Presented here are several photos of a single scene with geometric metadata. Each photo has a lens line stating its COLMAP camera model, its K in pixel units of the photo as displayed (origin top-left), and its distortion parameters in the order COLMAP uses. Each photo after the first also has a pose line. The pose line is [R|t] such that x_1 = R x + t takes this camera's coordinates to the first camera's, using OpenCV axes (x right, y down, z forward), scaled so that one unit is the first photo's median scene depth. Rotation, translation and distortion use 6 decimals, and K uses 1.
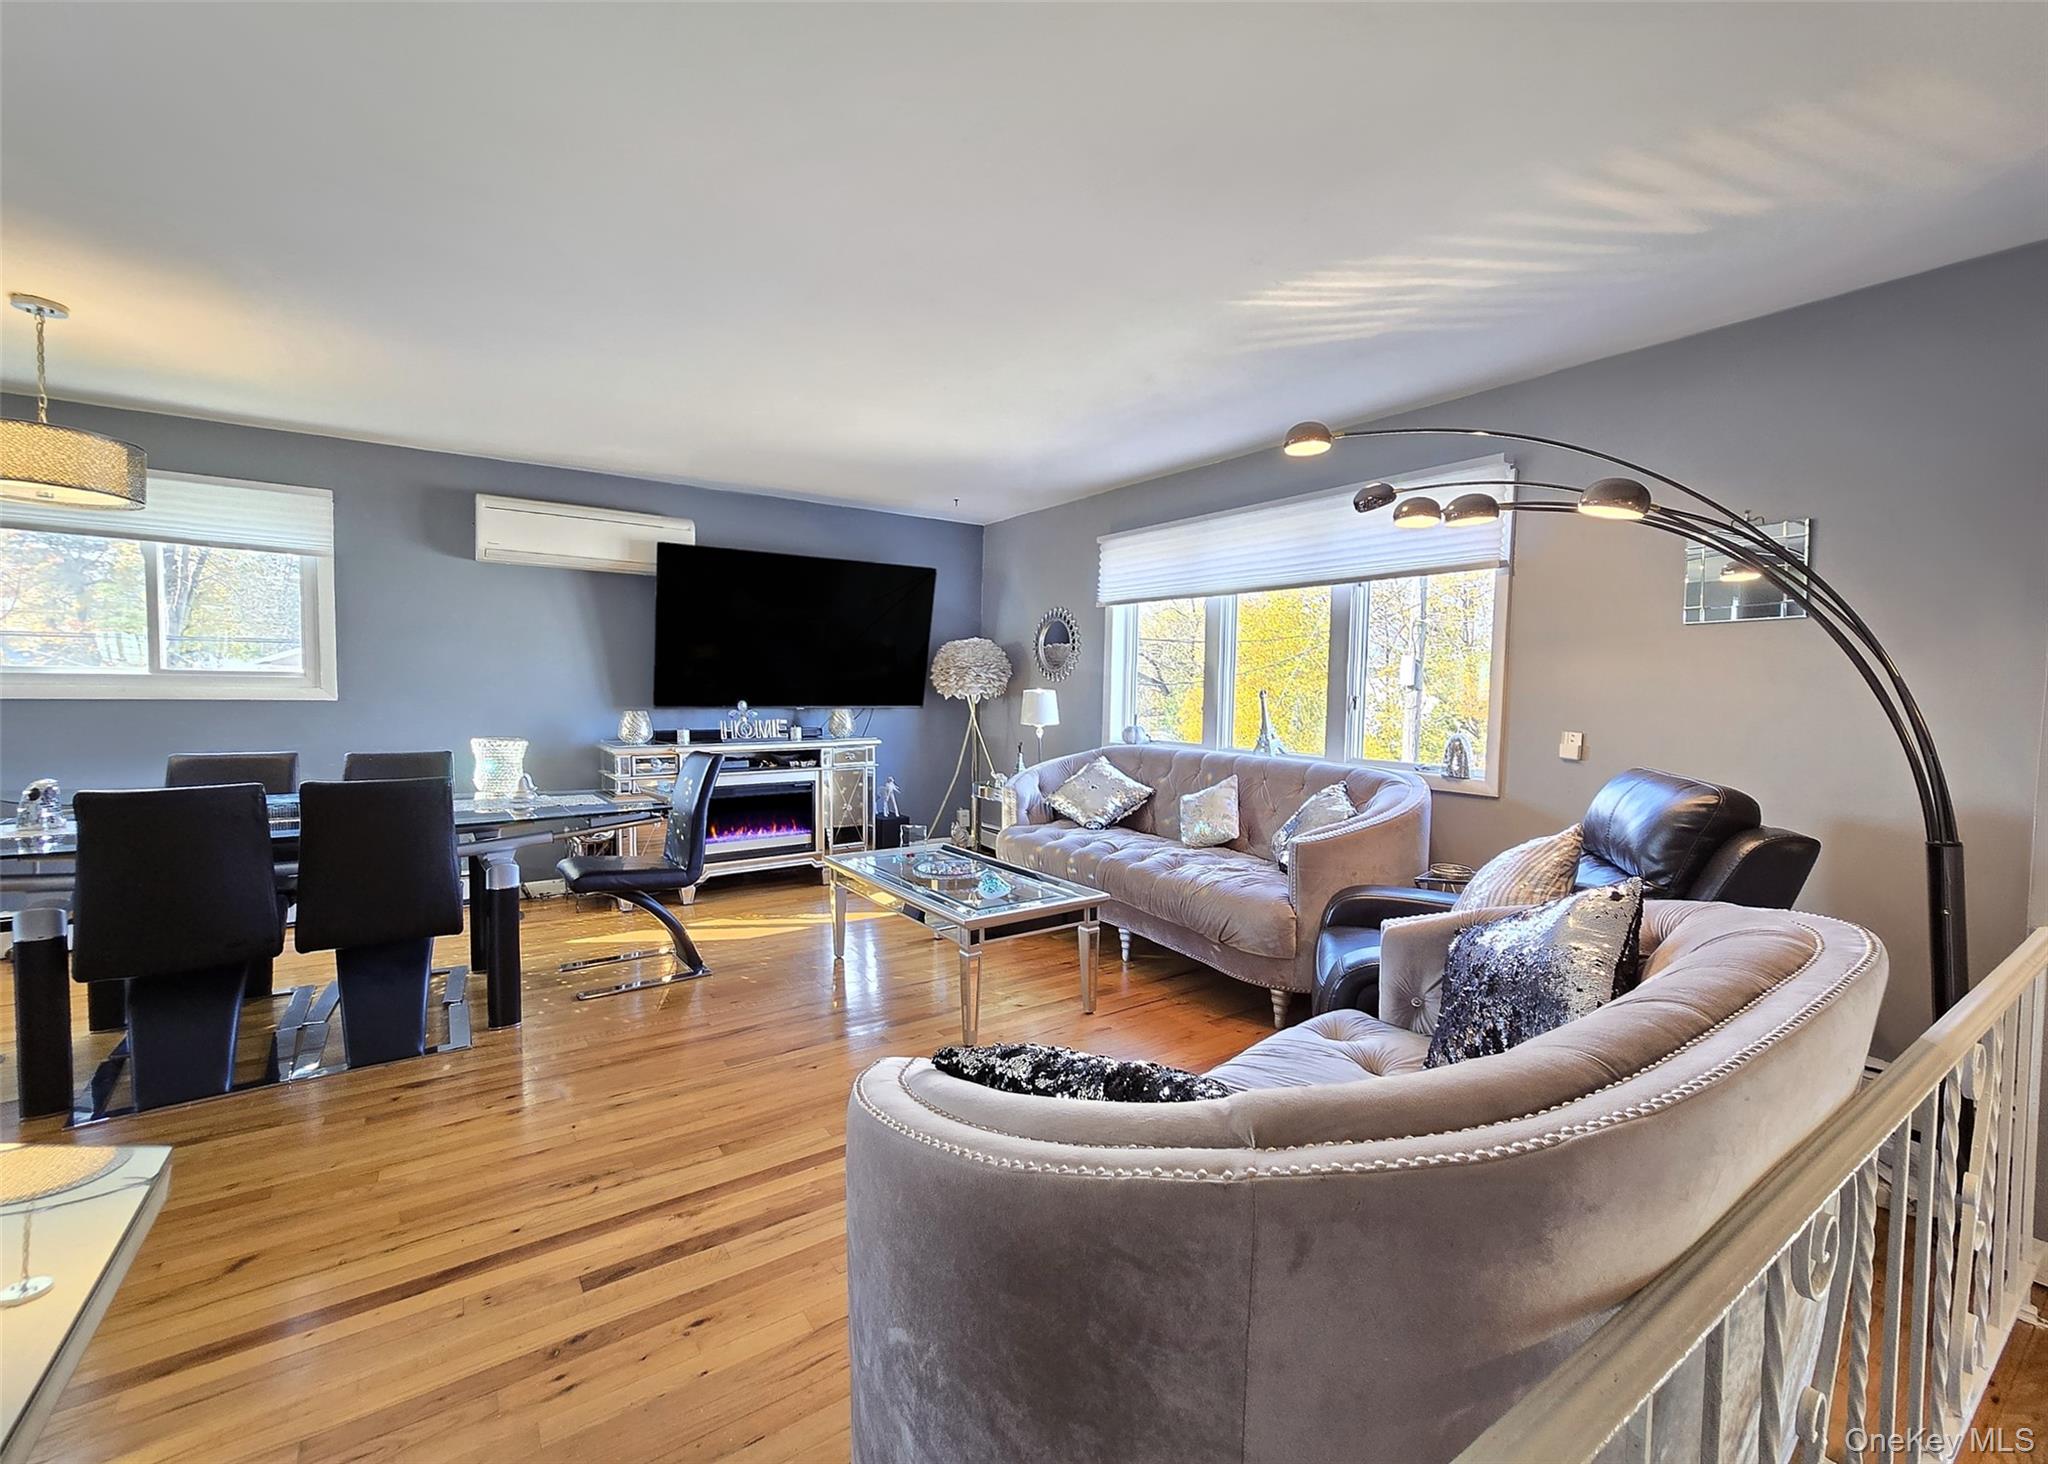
lens RADIAL K [[835.2, 0, 1024.0], [0, 835.2, 732.0], [0, 0, 1]] dist [-0.000142, -0.000017]
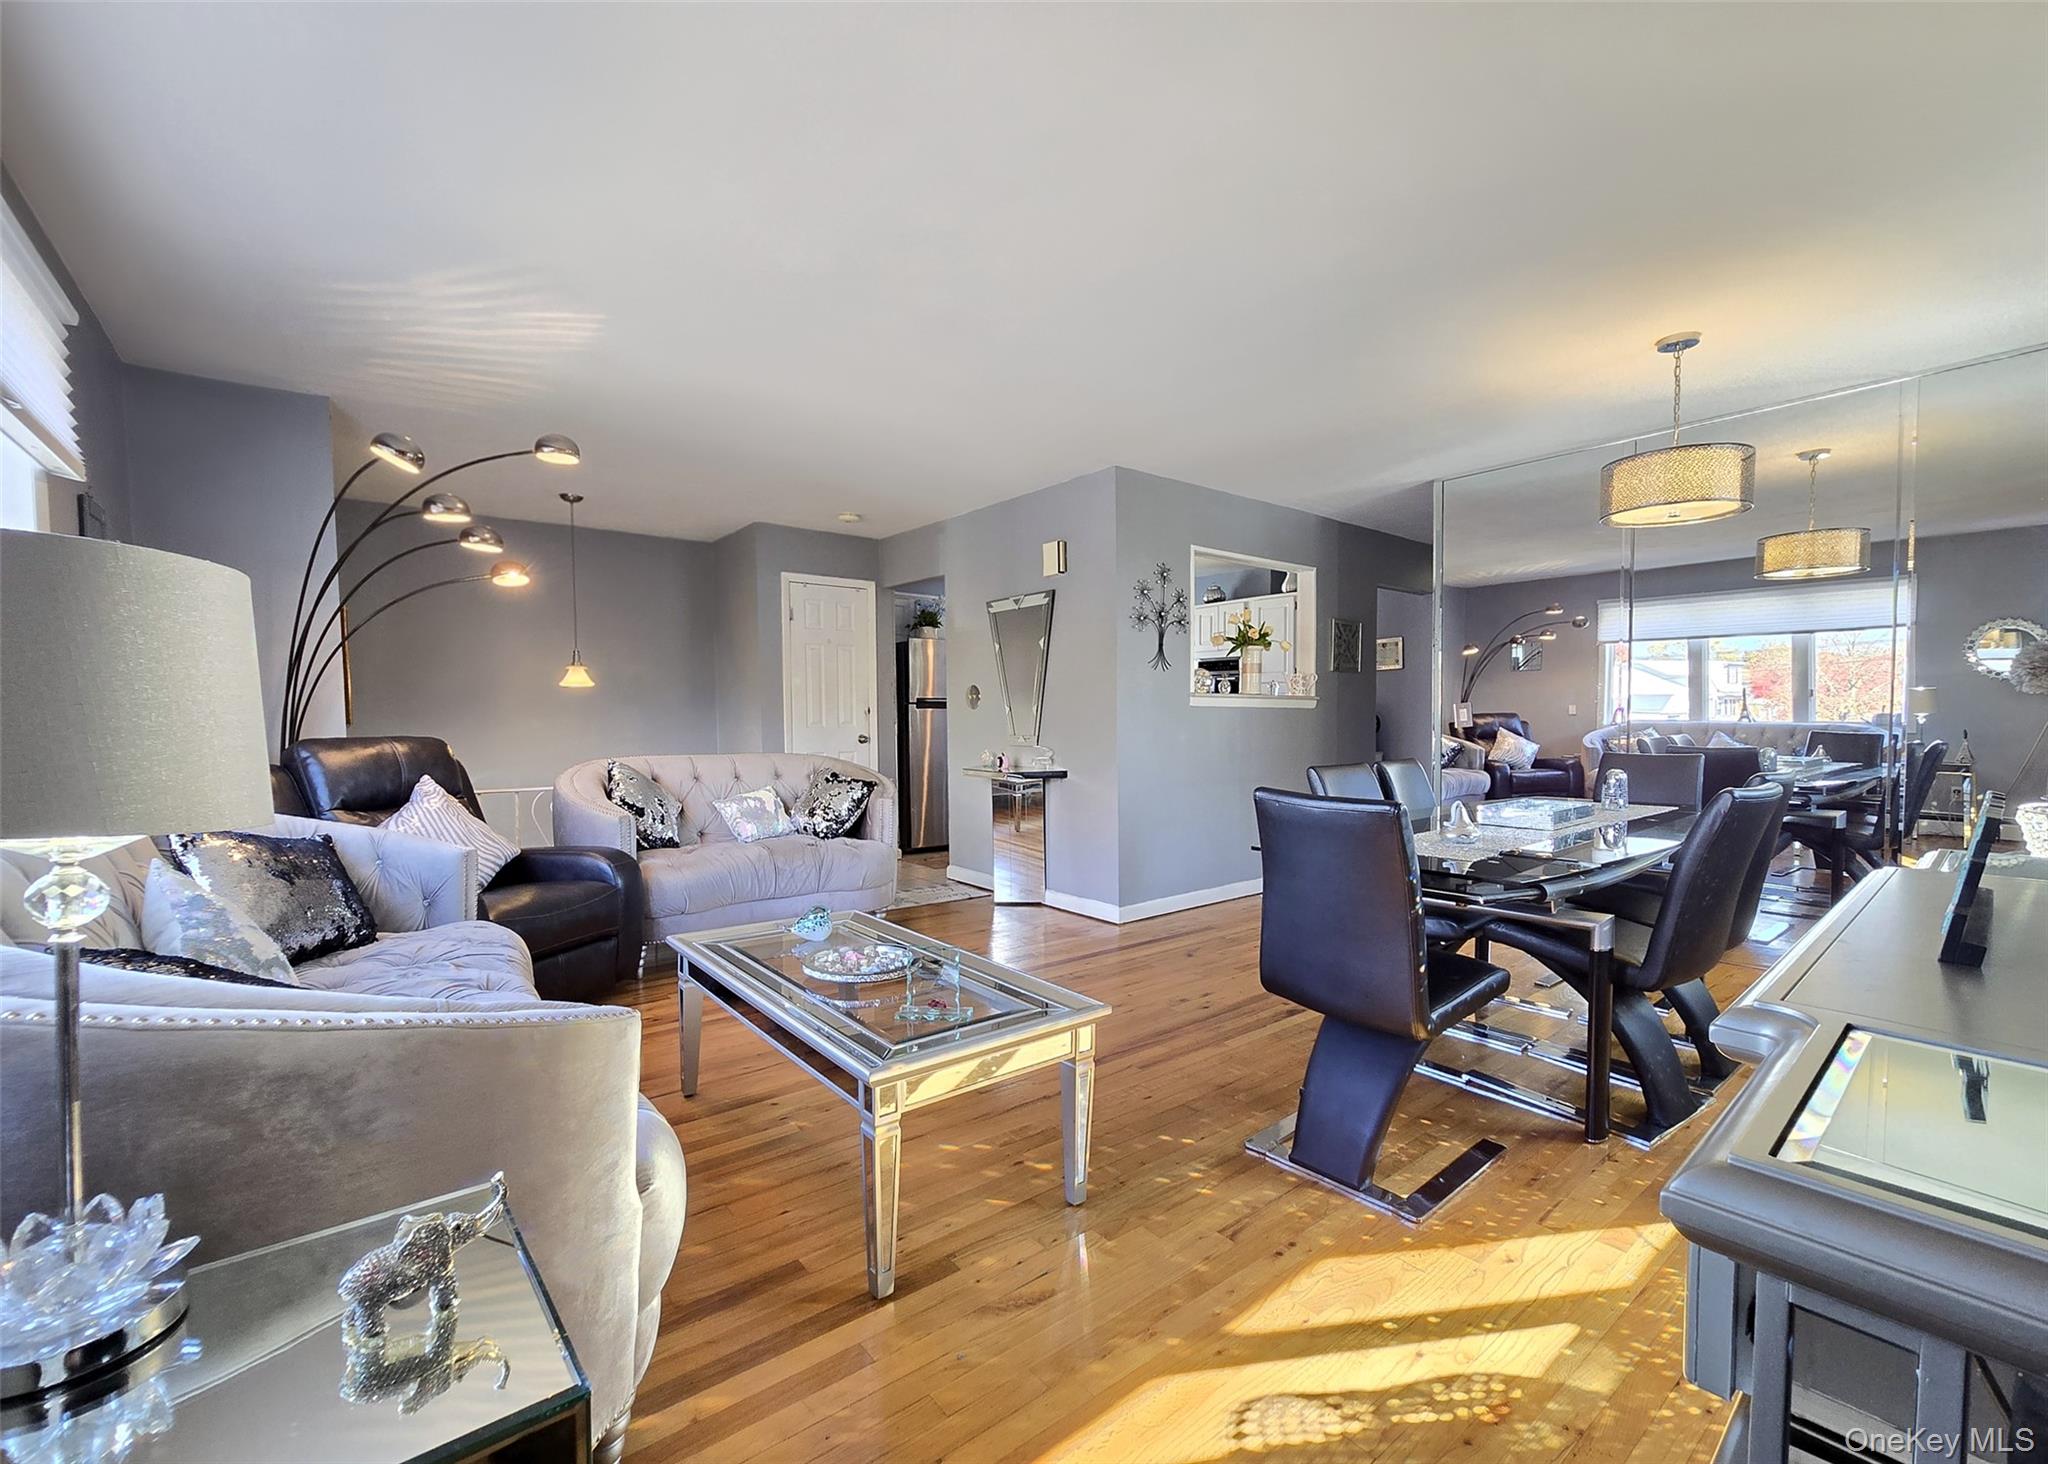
lens RADIAL K [[835.2, 0, 1024.0], [0, 835.2, 732.0], [0, 0, 1]] dist [-0.000142, -0.000017]
pose [[-0.996885, -0.030553, -0.072710, -0.127565], [-0.035675, 0.996894, 0.070219, -0.049502], [0.070338, 0.072594, -0.994878, 1.346865]]
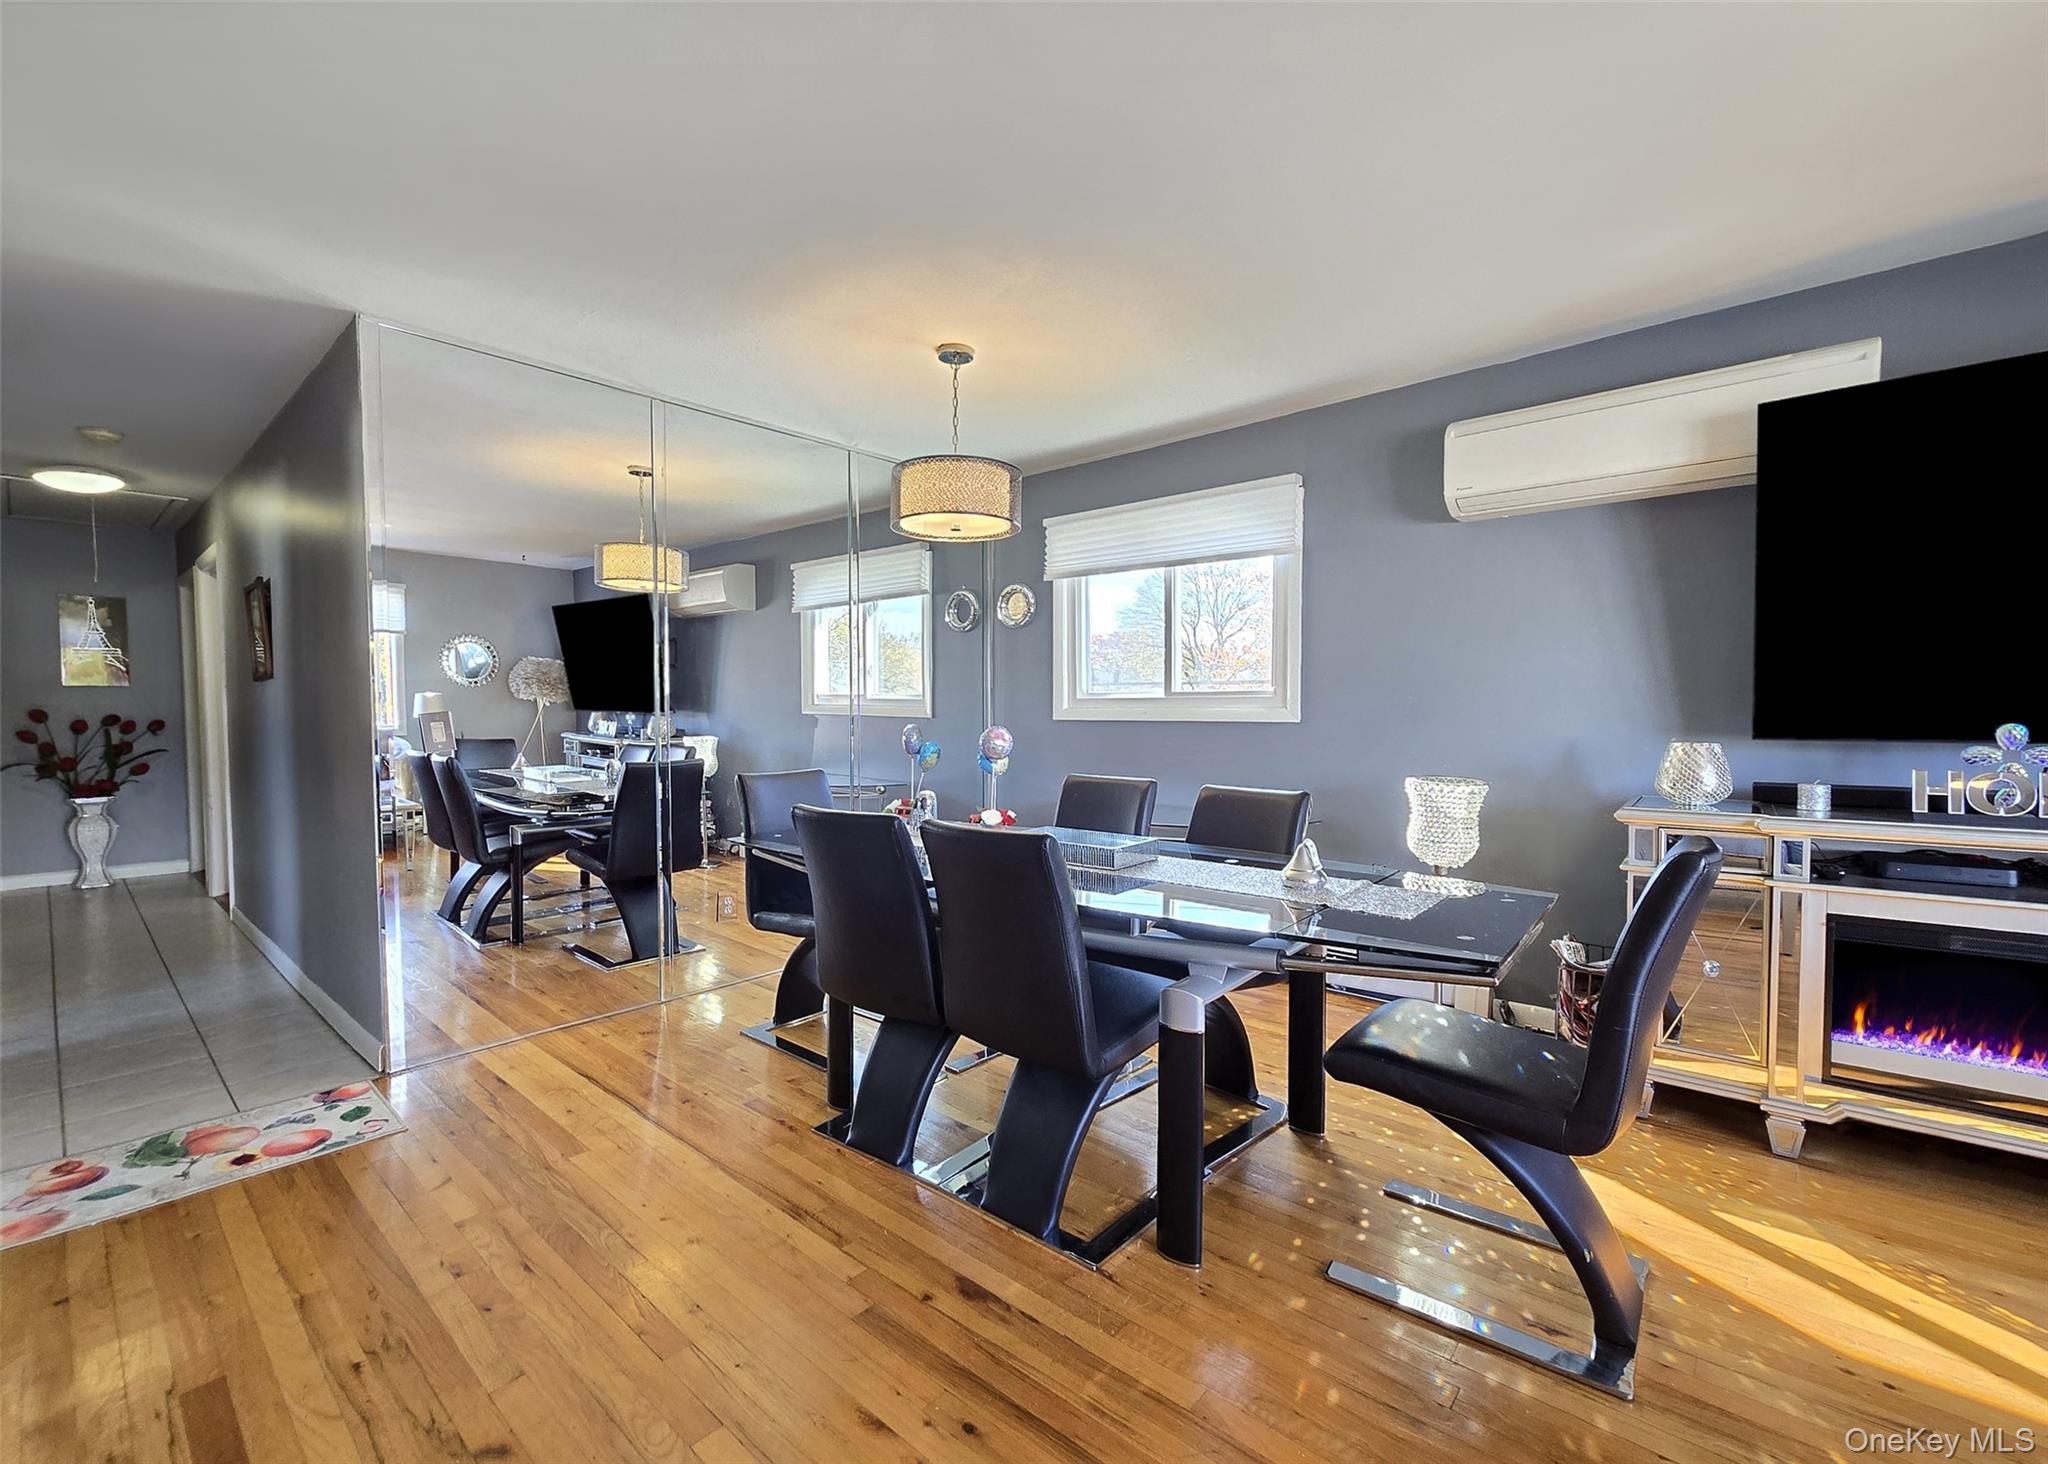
lens RADIAL K [[872.1, 0, 1024.0], [0, 872.1, 732.0], [0, 0, 1]] dist [0.000032, -0.000075]
pose [[0.226463, 0.008010, -0.973987, -0.029002], [-0.045779, 0.998949, -0.002429, -0.011885], [0.972943, 0.045138, 0.226592, 0.502669]]
